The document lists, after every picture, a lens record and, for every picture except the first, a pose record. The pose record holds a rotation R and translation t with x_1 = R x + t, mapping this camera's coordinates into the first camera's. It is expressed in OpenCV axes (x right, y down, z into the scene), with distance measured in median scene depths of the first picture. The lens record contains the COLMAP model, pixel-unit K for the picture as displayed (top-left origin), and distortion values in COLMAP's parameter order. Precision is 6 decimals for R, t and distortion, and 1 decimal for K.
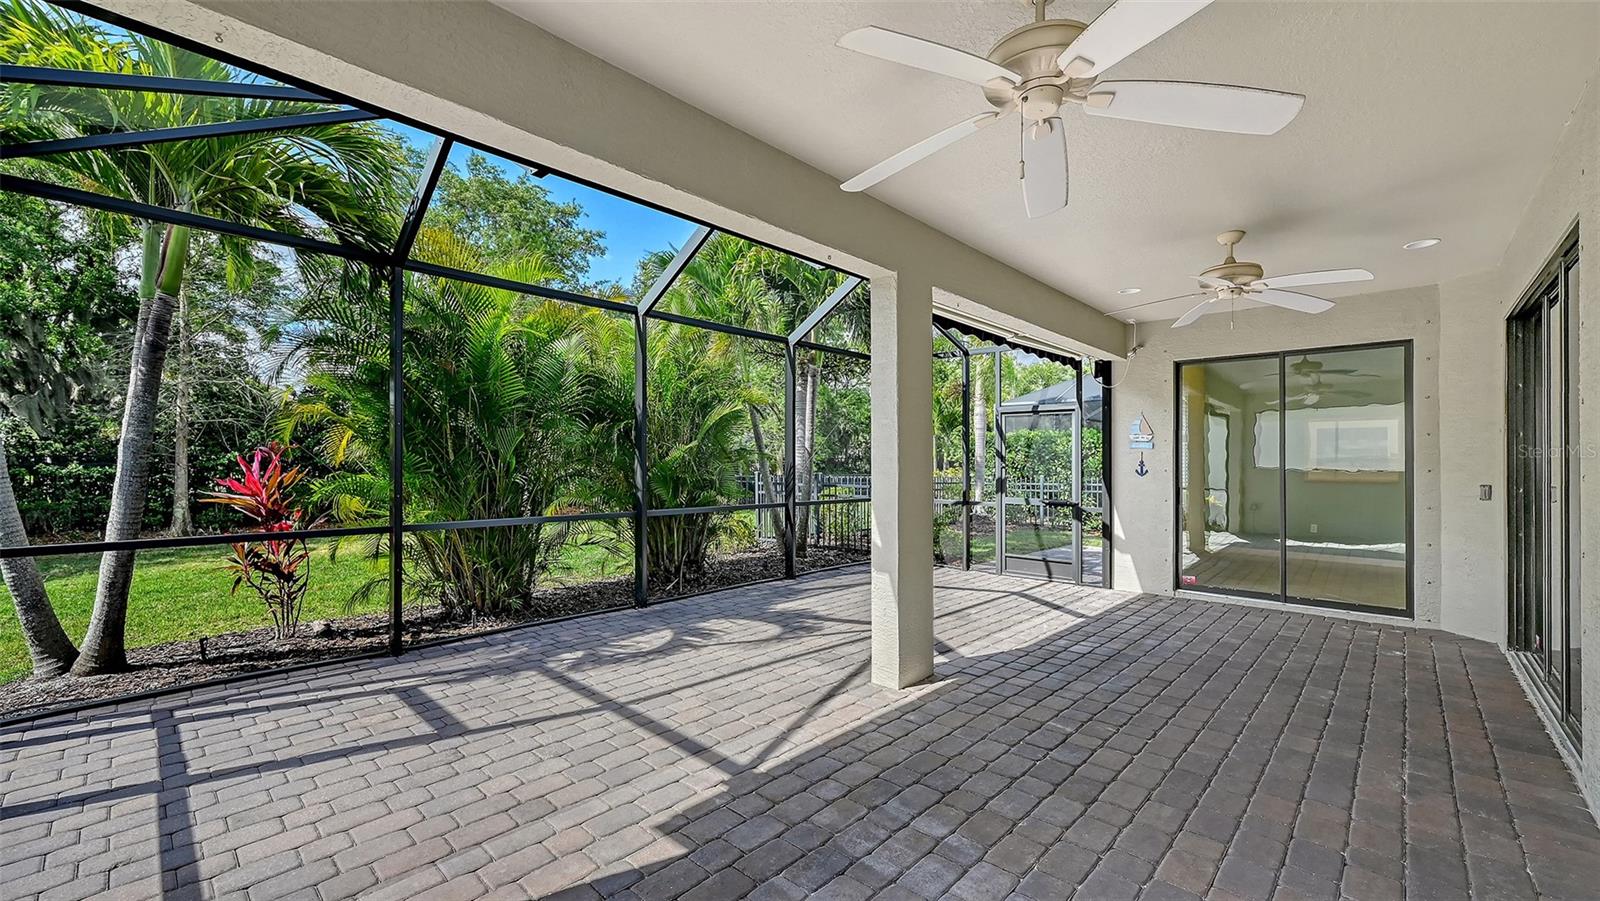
lens RADIAL K [[635.2, 0, 800.8], [0, 635.2, 454.8], [0, 0, 1]] dist [0.000261, -0.000083]
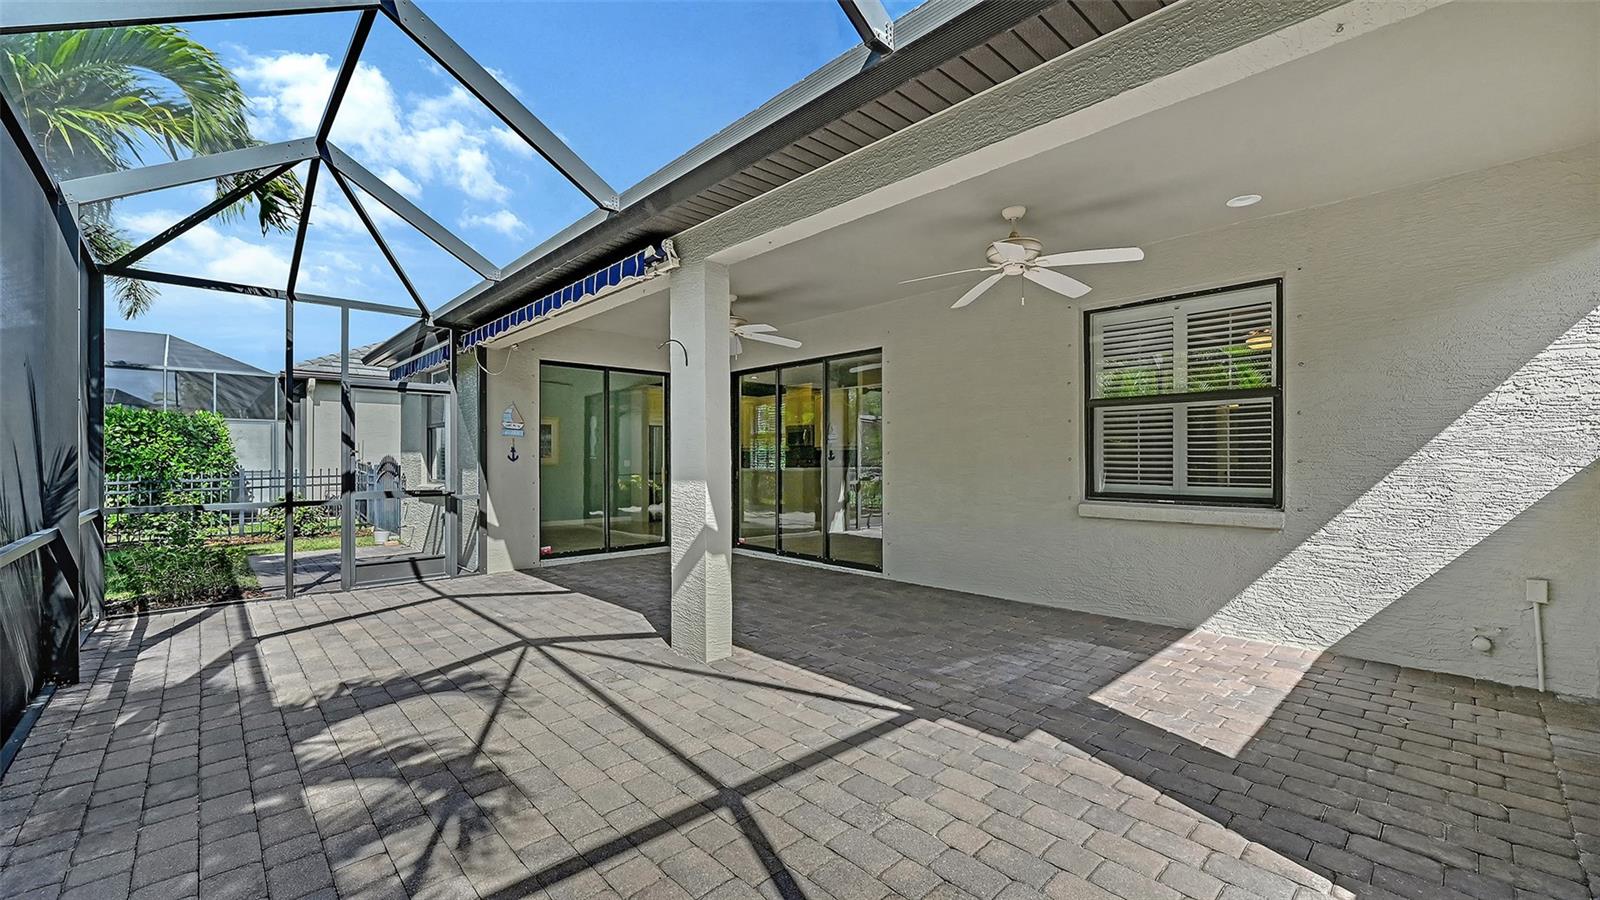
lens RADIAL K [[635.2, 0, 800.8], [0, 635.2, 454.3], [0, 0, 1]] dist [0.000261, -0.000083]
pose [[0.071841, -0.000807, 0.997416, -0.697528], [-0.008454, 0.999963, 0.001418, 0.023414], [-0.997380, -0.008534, 0.071832, 0.639056]]
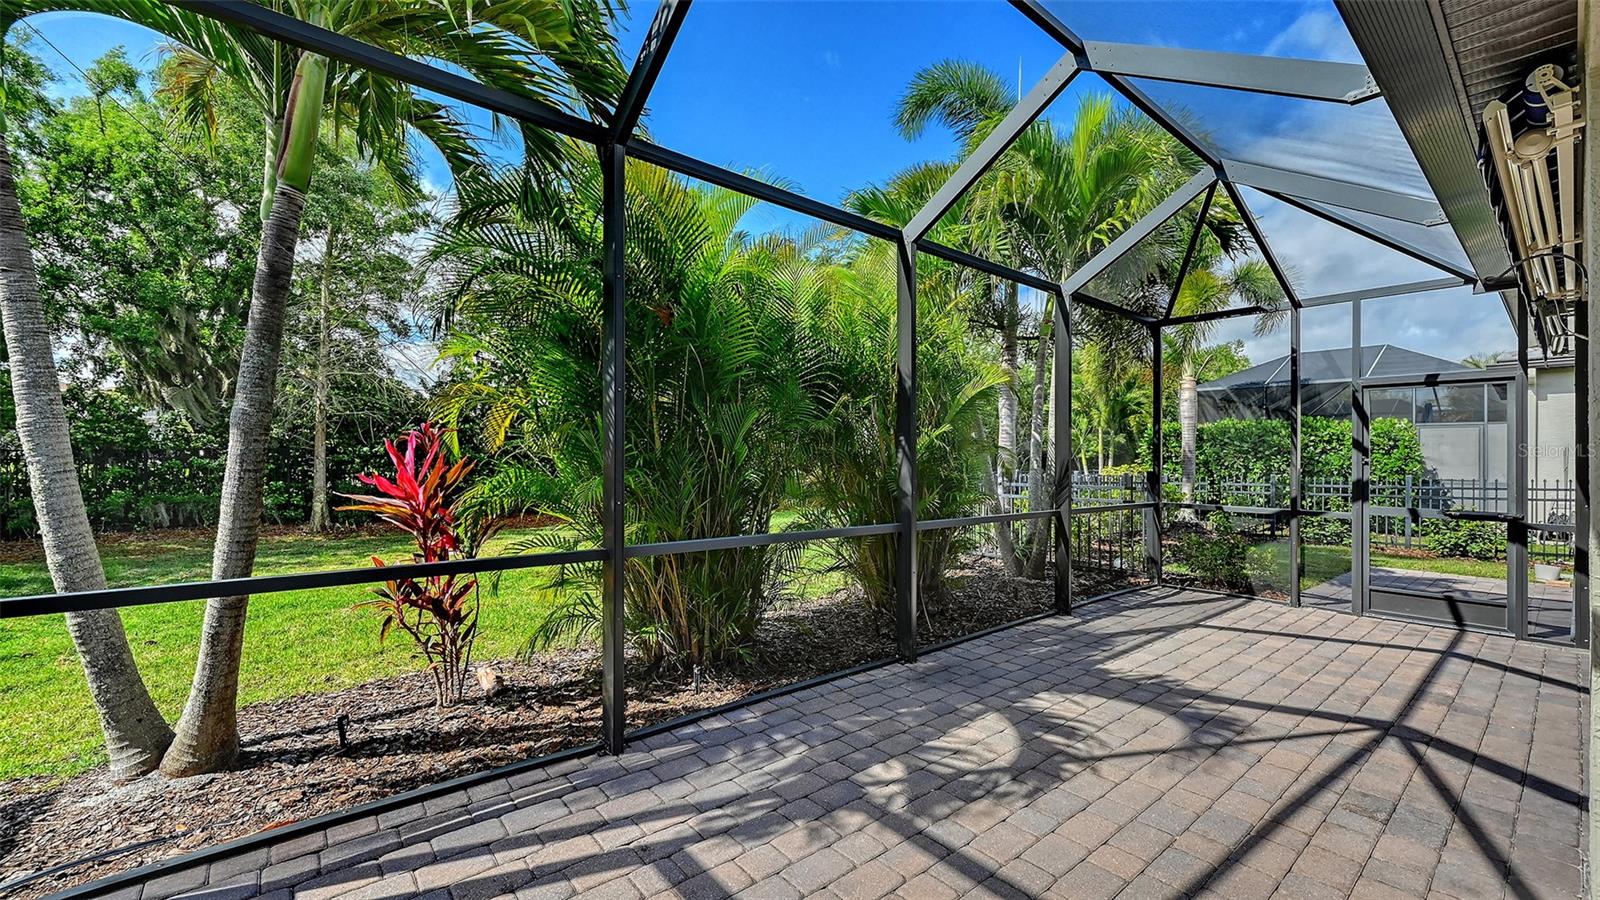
lens RADIAL K [[639.2, 0, 802.2], [0, 639.2, 452.0], [0, 0, 1]] dist [0.001865, 0.000017]
pose [[0.991704, 0.002029, -0.128528, -0.339169], [-0.001809, 0.999997, 0.001825, 0.011171], [0.128531, -0.001577, 0.991704, 0.357113]]
